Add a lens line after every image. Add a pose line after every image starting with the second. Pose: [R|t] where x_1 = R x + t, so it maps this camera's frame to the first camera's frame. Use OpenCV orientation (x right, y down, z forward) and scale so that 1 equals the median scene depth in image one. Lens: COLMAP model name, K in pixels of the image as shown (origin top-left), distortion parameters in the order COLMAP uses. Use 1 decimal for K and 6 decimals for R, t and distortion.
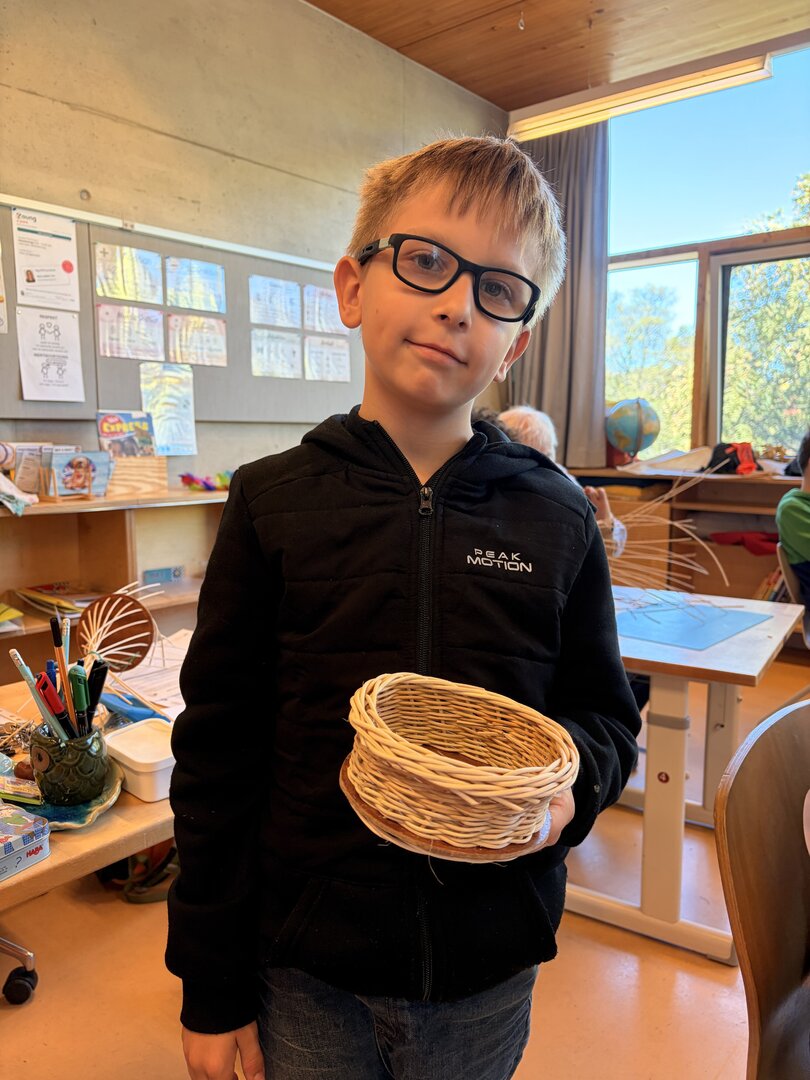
lens RADIAL K [[811.6, 0, 405.0], [0, 811.6, 540.0], [0, 0, 1]] dist [0.044366, -0.060533]
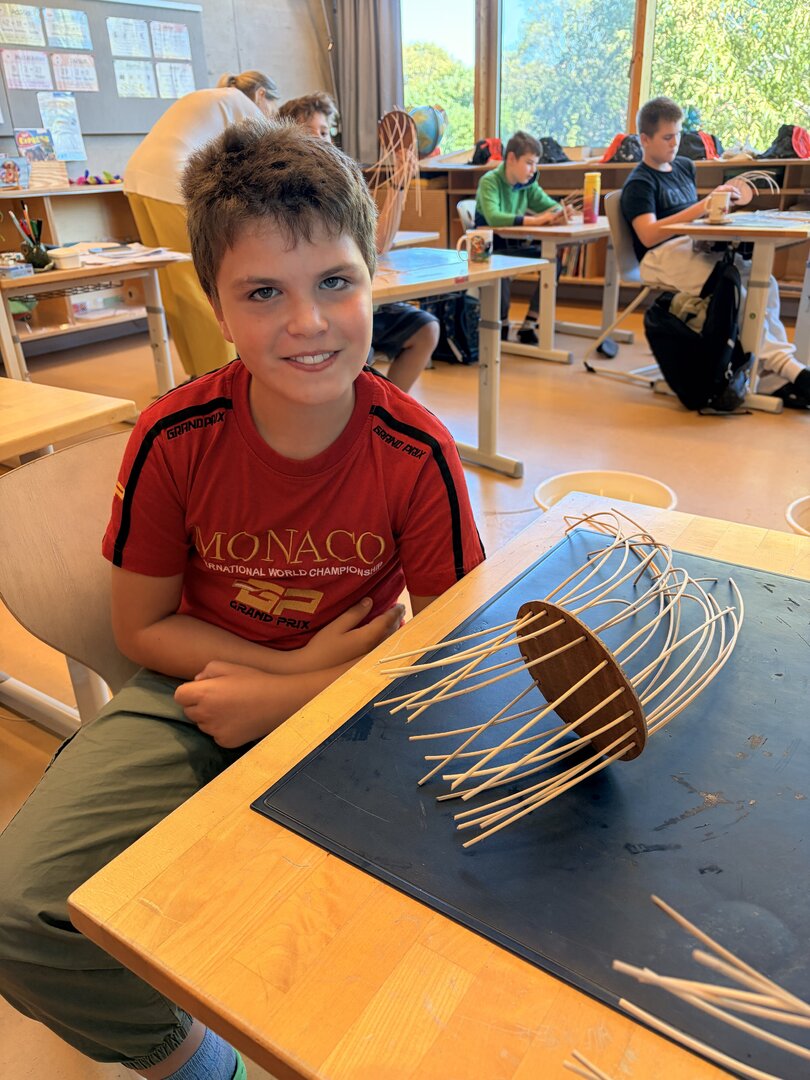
lens RADIAL K [[811.6, 0, 405.0], [0, 811.6, 540.0], [0, 0, 1]] dist [0.044366, -0.060533]
pose [[0.997480, -0.058435, 0.040244, 0.229671], [0.043194, 0.950094, 0.308960, 0.121988], [-0.056290, -0.306443, 0.950223, -0.678954]]
